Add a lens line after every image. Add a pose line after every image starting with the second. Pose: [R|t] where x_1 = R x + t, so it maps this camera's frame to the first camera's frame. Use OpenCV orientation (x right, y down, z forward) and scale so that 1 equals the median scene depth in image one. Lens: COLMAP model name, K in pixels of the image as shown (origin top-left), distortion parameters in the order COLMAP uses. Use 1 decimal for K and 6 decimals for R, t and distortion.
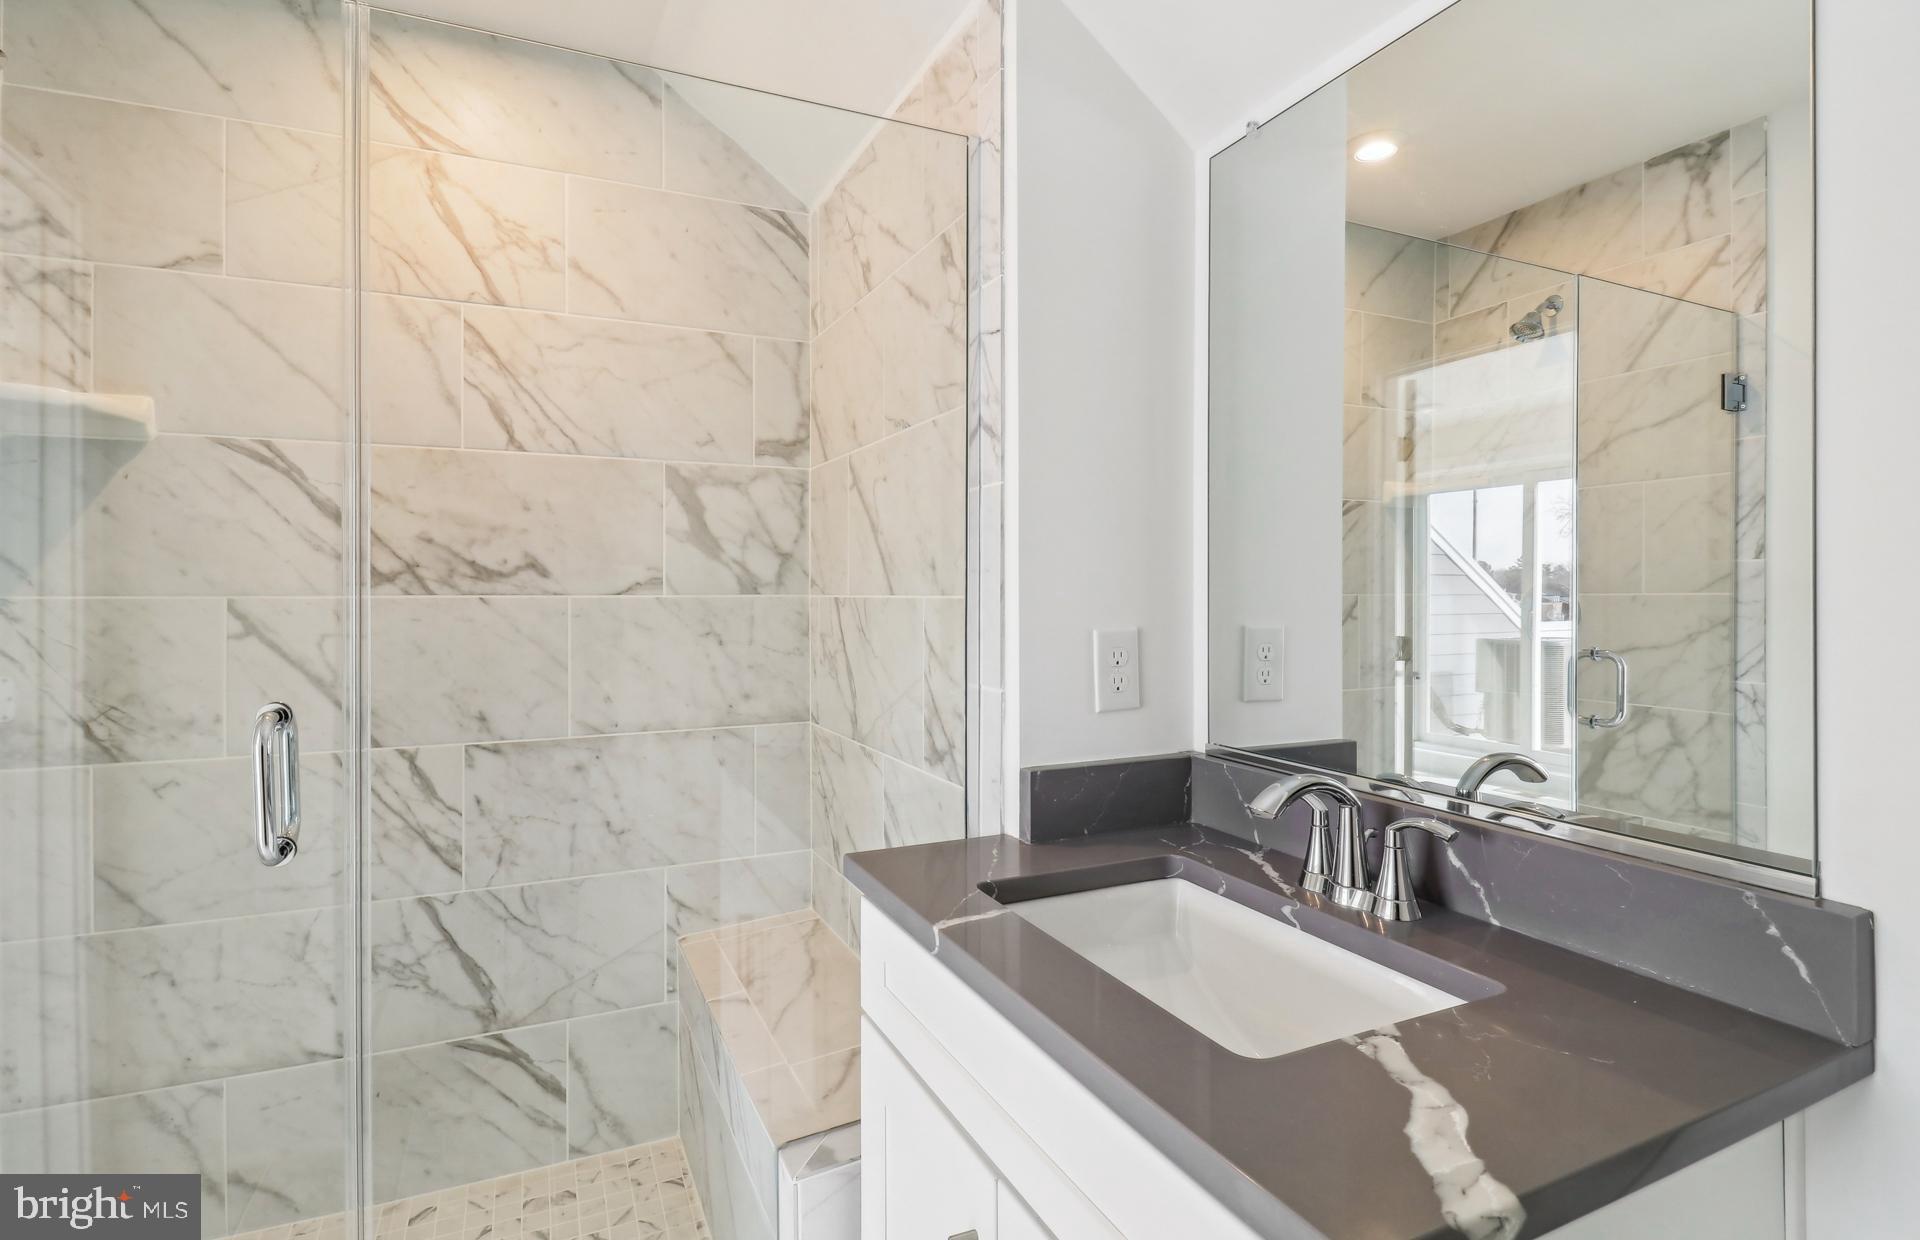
lens RADIAL K [[925.7, 0, 944.0], [0, 925.7, 595.2], [0, 0, 1]] dist [0.000708, -0.012124]
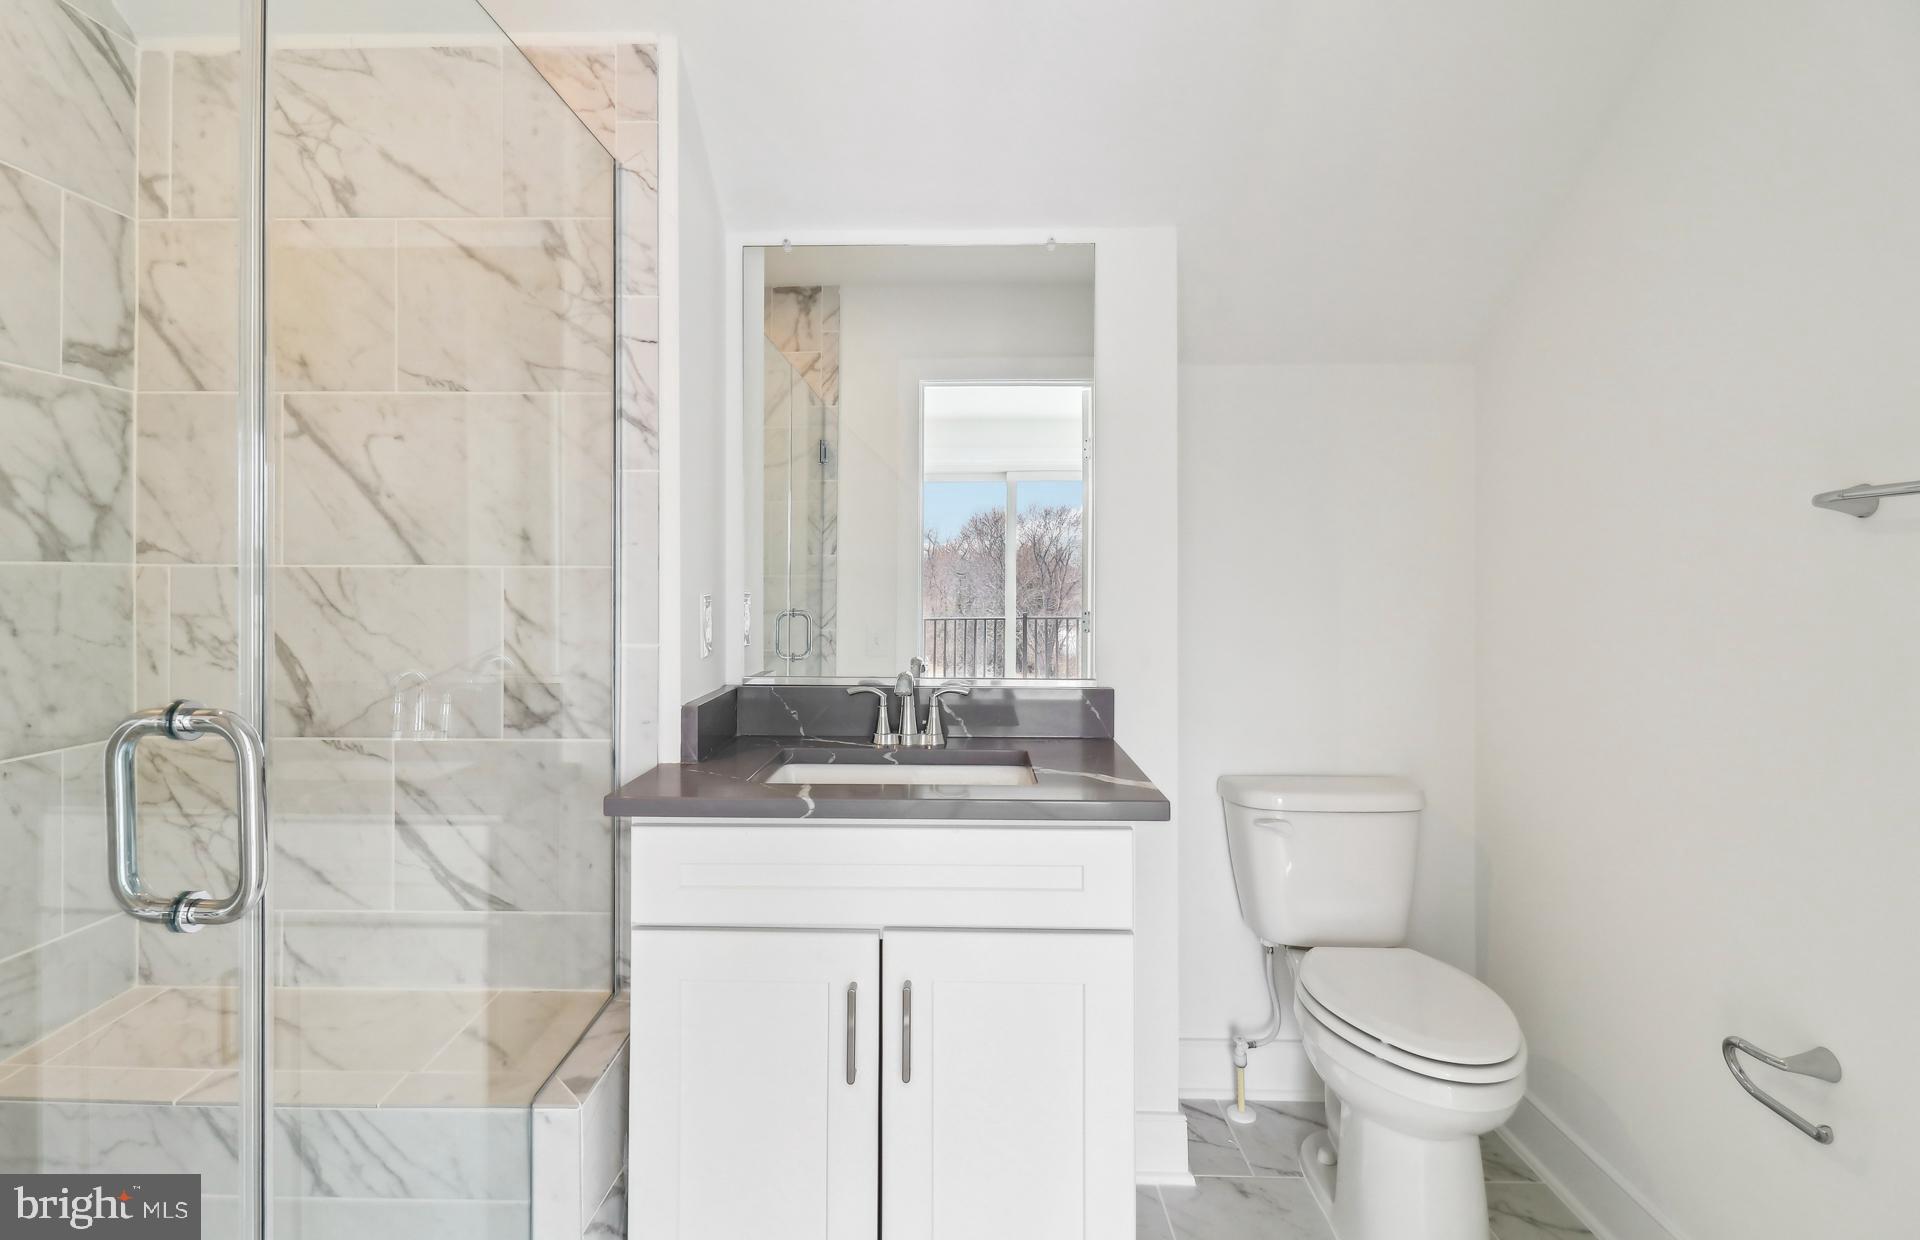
lens RADIAL K [[925.7, 0, 970.7], [0, 925.7, 611.4], [0, 0, 1]] dist [0.000708, -0.012124]
pose [[0.406682, -0.024680, 0.913236, -0.549068], [0.000467, 0.999641, 0.026806, 0.018483], [-0.913570, -0.010475, 0.406547, 0.095484]]
